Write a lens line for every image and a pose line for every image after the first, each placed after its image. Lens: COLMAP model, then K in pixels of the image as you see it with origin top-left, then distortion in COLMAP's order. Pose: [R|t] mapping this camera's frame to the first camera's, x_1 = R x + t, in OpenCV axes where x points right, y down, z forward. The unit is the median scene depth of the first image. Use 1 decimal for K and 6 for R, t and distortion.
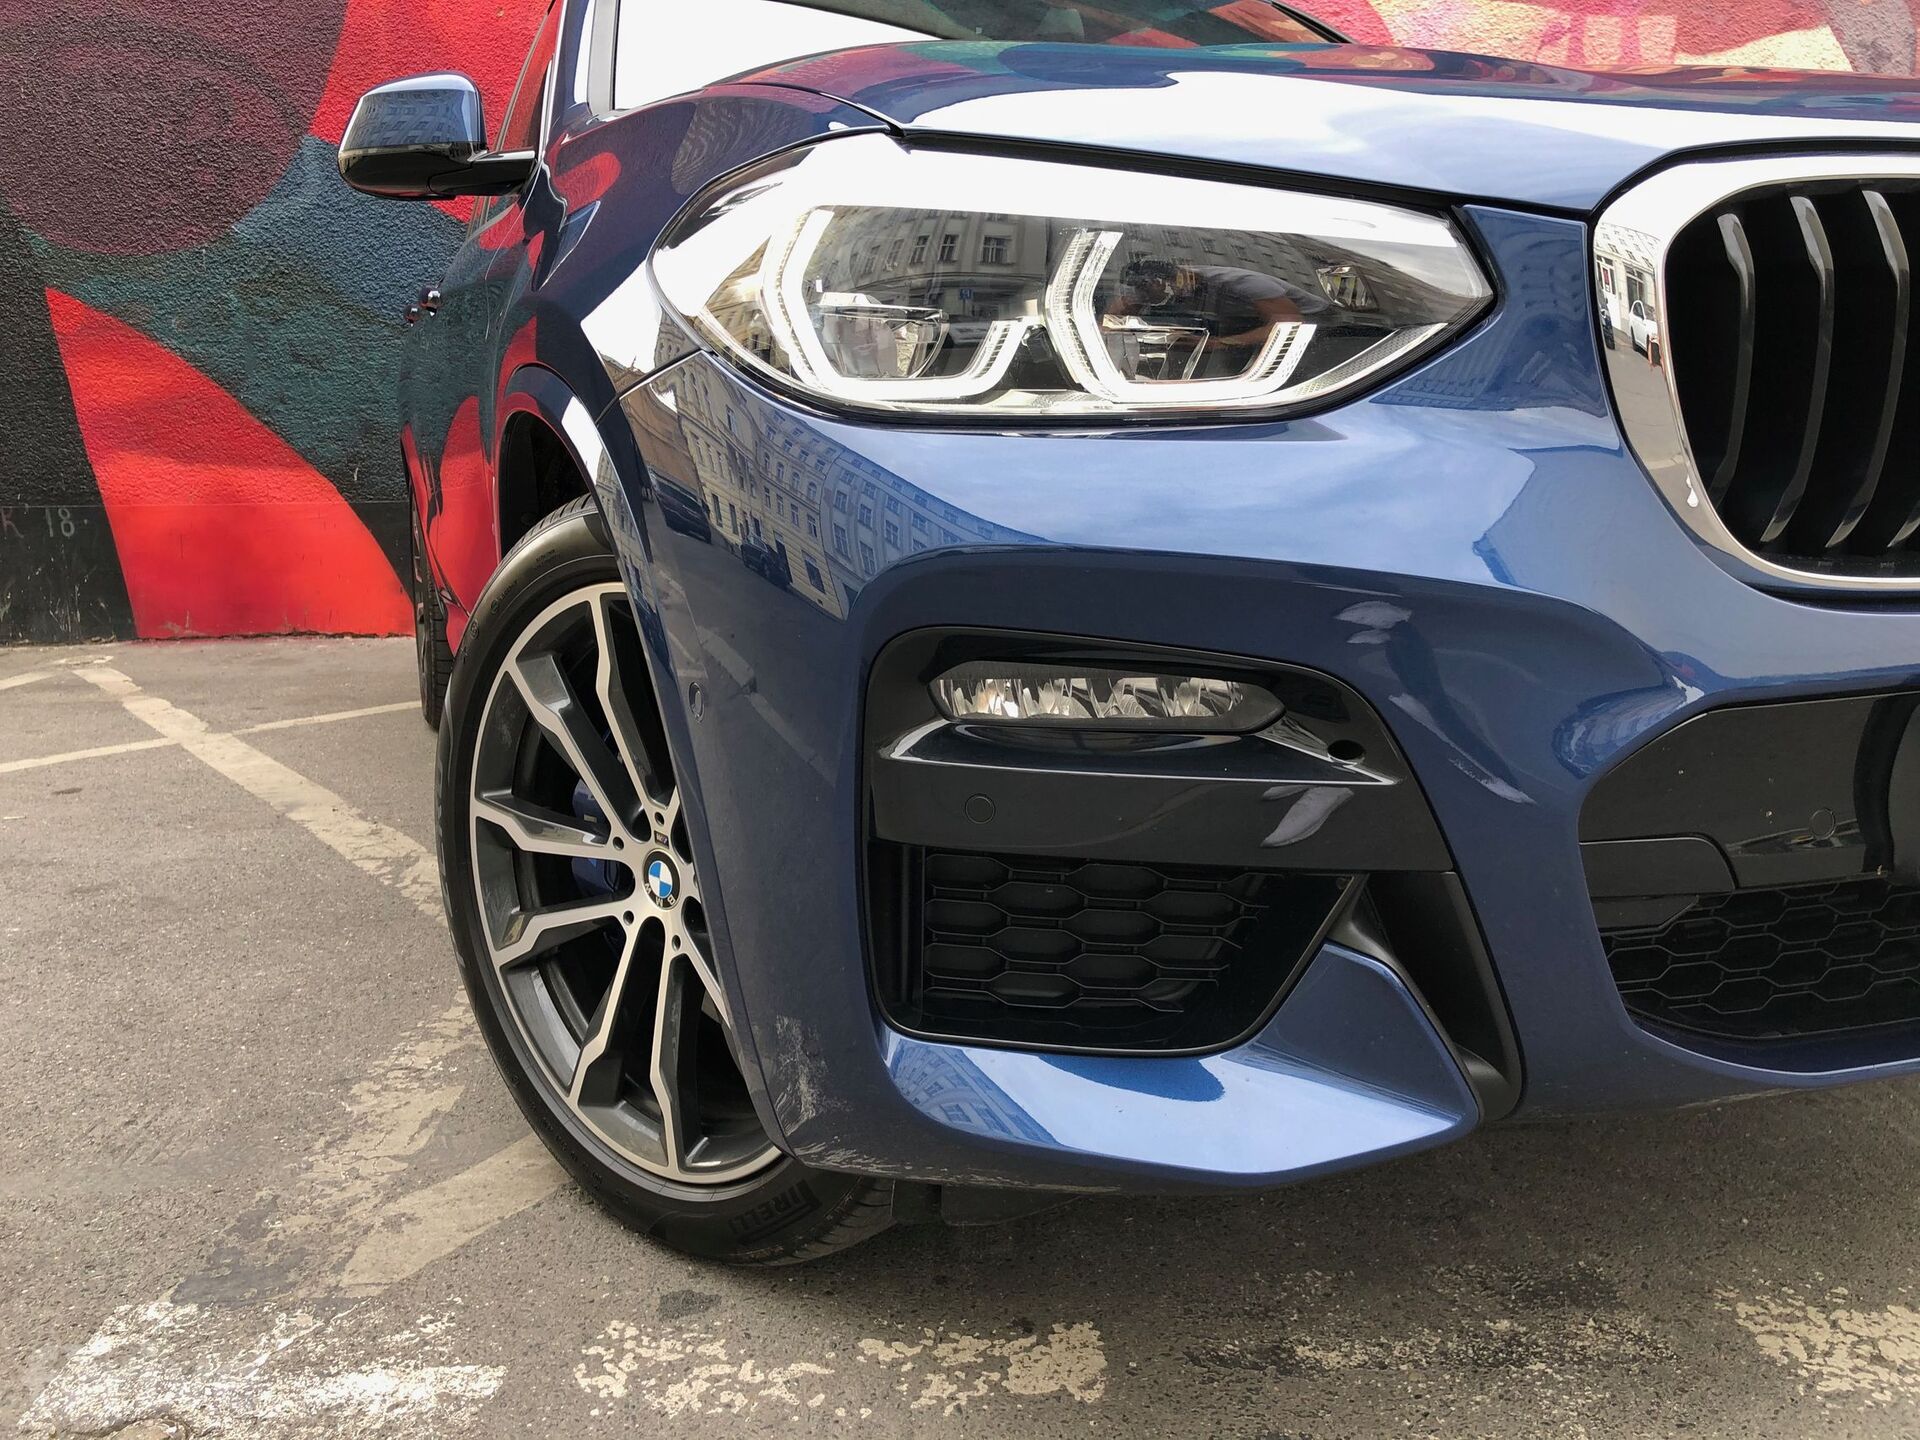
lens RADIAL K [[1569.4, 0, 971.2], [0, 1569.4, 720.8], [0, 0, 1]] dist [-0.002901, 0.010167]
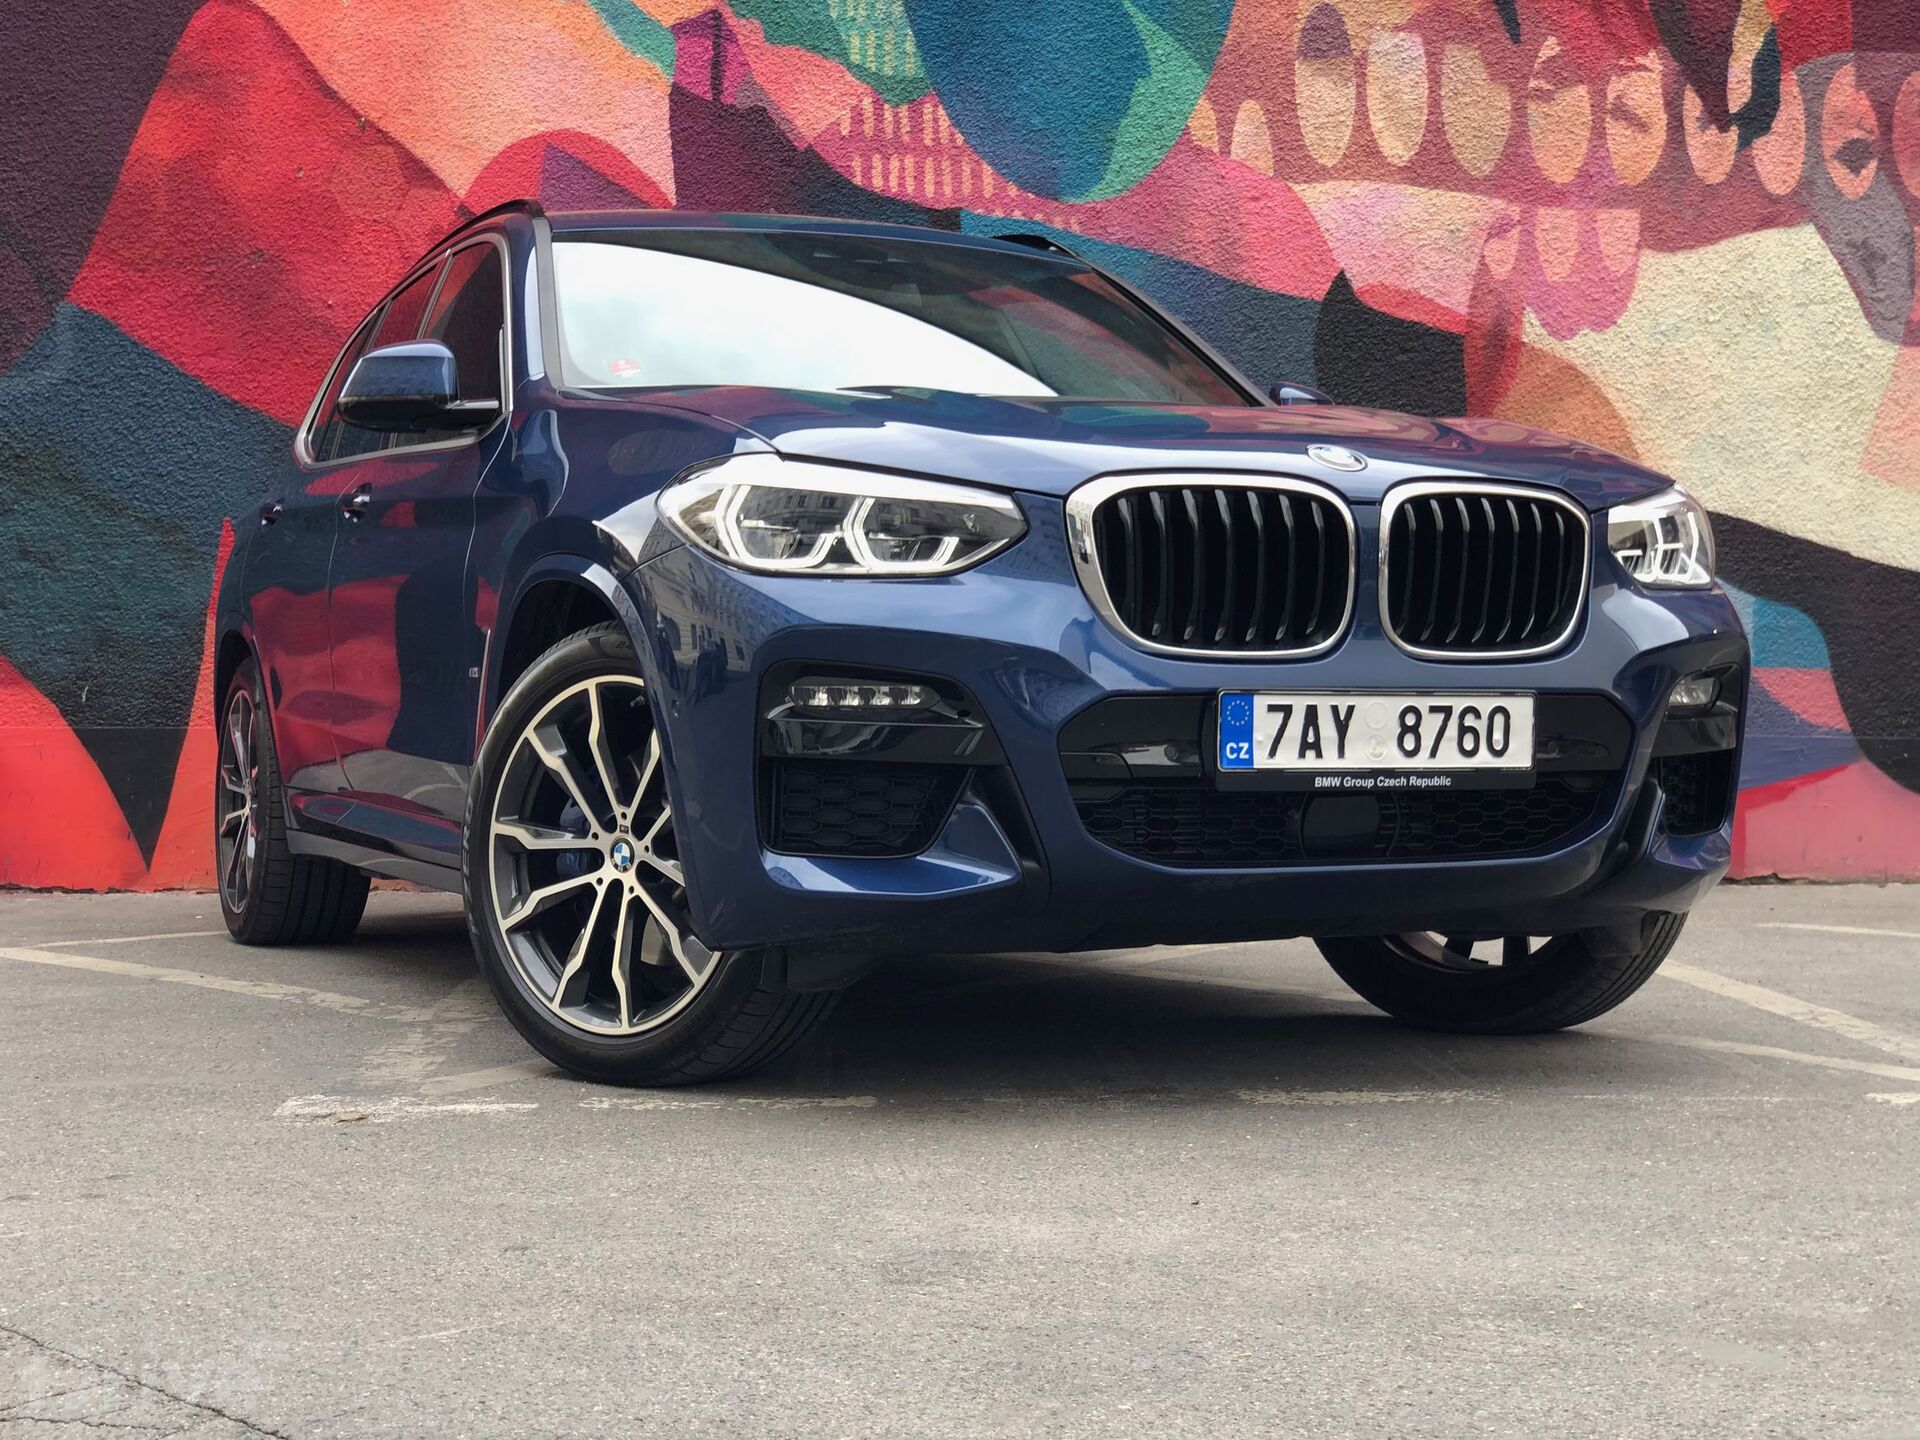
lens RADIAL K [[2829.1, 0, 960.0], [0, 2829.1, 720.0], [0, 0, 1]] dist [0.210760, -0.902569]
pose [[0.999150, 0.017585, 0.037289, 0.037733], [-0.010549, 0.983410, -0.181089, 0.413642], [-0.039855, 0.180541, 0.982760, -1.648587]]
